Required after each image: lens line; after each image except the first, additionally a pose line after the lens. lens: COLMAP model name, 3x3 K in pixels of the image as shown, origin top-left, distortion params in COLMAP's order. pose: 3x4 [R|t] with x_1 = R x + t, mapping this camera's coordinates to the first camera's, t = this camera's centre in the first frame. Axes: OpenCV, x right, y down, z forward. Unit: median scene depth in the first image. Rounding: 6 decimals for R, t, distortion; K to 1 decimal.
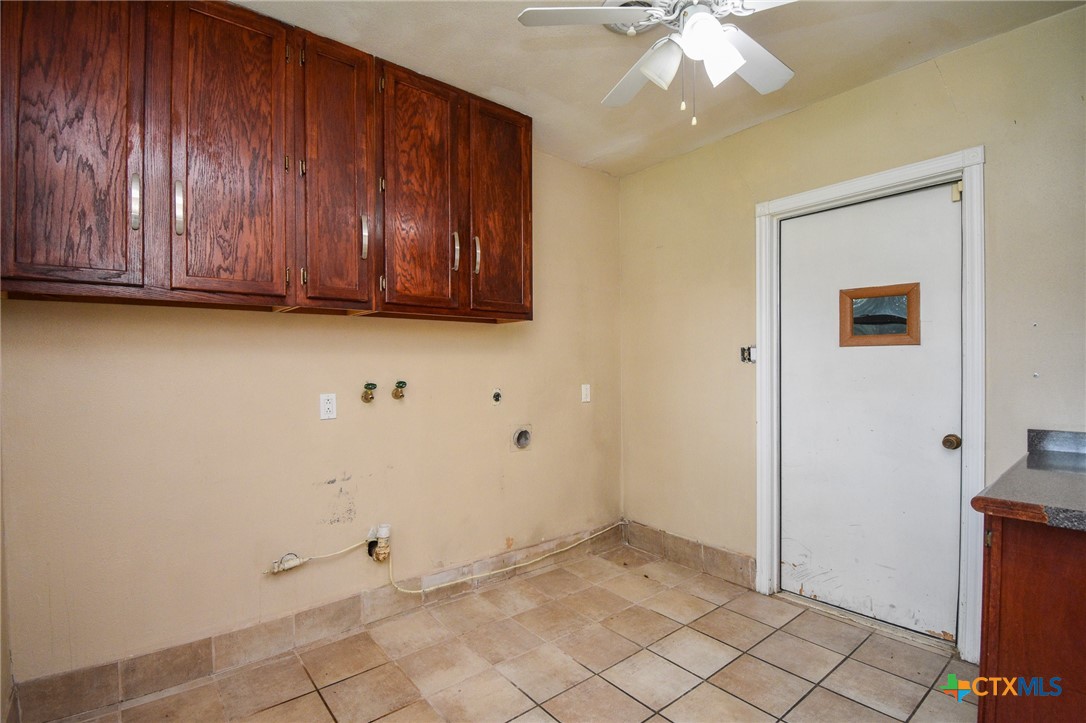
lens RADIAL K [[499.4, 0, 541.4], [0, 499.4, 364.0], [0, 0, 1]] dist [0.015898, -0.026216]
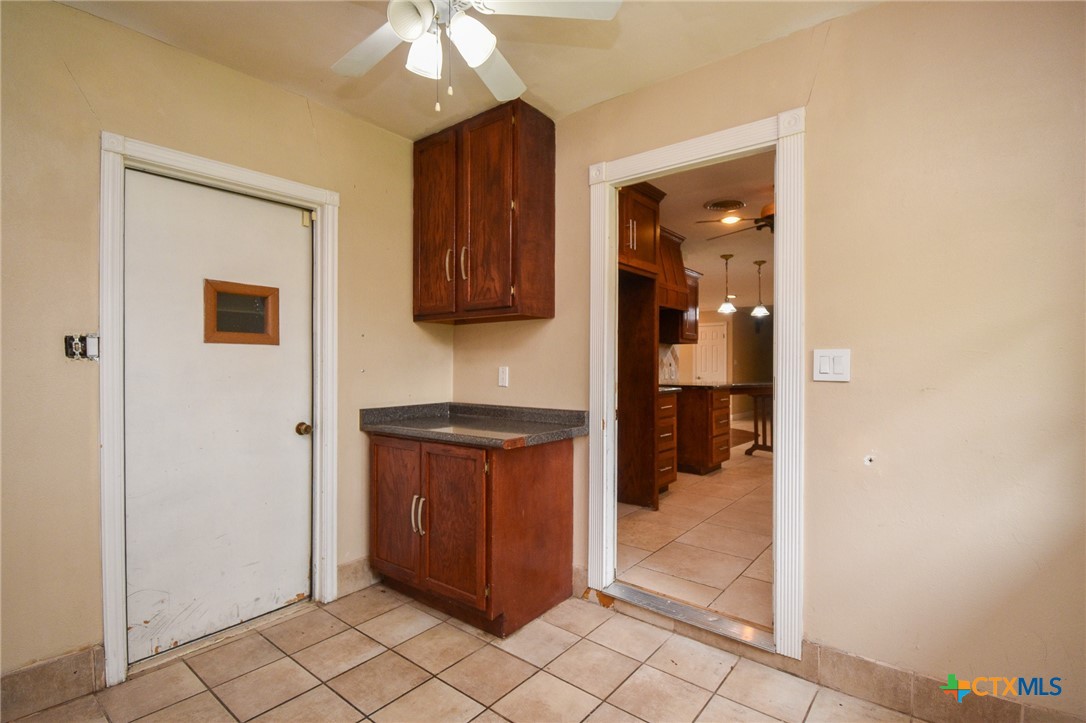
lens RADIAL K [[499.4, 0, 541.4], [0, 499.4, 364.0], [0, 0, 1]] dist [0.015898, -0.026216]
pose [[-0.192814, 0.006777, 0.981212, -0.405351], [0.004280, 0.999972, -0.006066, 0.011680], [-0.981226, 0.003030, -0.192838, 0.605288]]
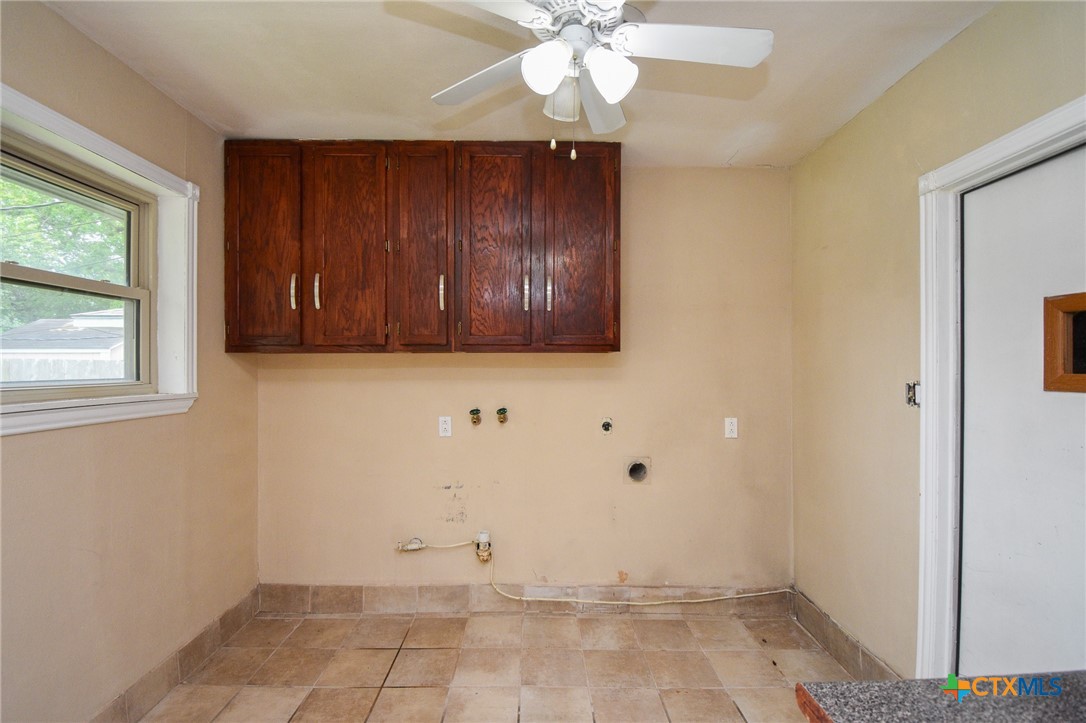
lens RADIAL K [[499.4, 0, 541.4], [0, 499.4, 364.0], [0, 0, 1]] dist [0.015898, -0.026216]
pose [[0.785612, 0.001132, -0.618718, 0.502185], [-0.006459, 0.999959, -0.006373, -0.060923], [0.618686, 0.009003, 0.785587, 0.159231]]
